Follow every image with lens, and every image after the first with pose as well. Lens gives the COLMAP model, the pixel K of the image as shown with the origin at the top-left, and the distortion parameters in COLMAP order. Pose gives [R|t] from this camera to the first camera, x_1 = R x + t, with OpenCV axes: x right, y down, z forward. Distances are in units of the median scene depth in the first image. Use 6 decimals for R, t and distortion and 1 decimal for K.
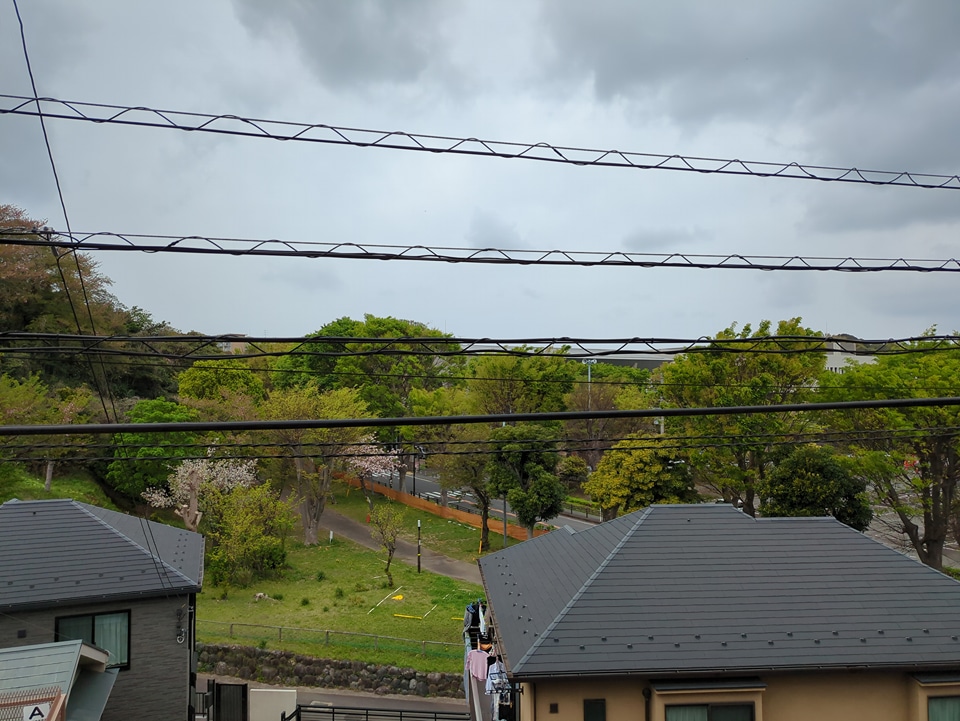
lens RADIAL K [[720.7, 0, 485.0], [0, 720.7, 367.0], [0, 0, 1]] dist [0.049048, -0.051973]
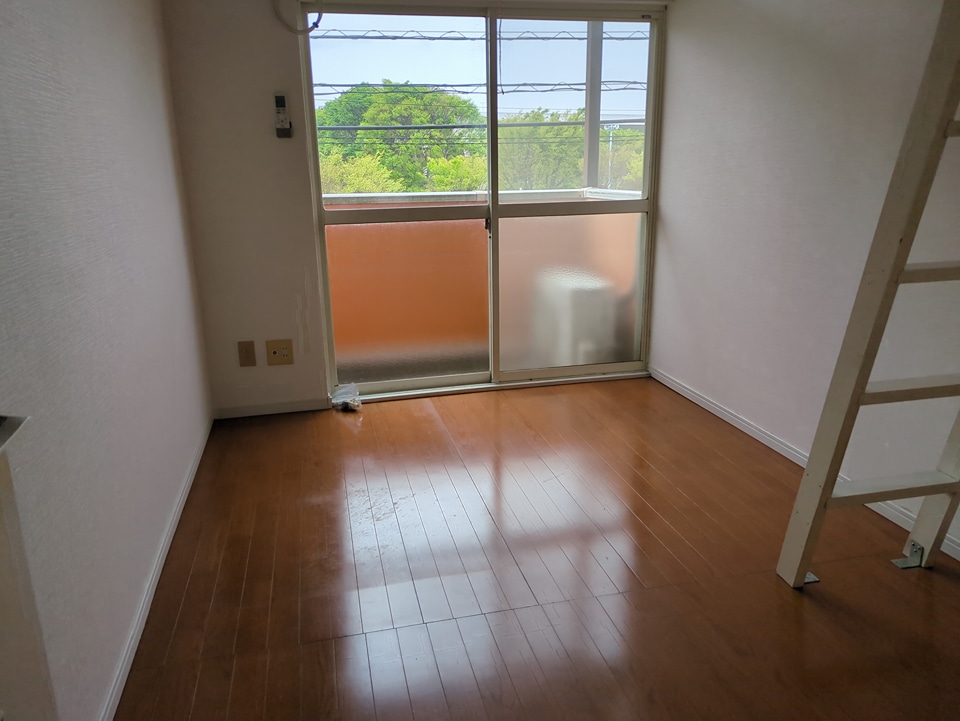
lens RADIAL K [[720.7, 0, 485.0], [0, 720.7, 367.0], [0, 0, 1]] dist [0.049048, -0.051973]
pose [[0.999312, -0.002167, -0.037029, 0.025035], [0.013236, 0.953403, 0.301408, 0.014164], [0.034650, -0.301691, 0.952776, -0.156978]]
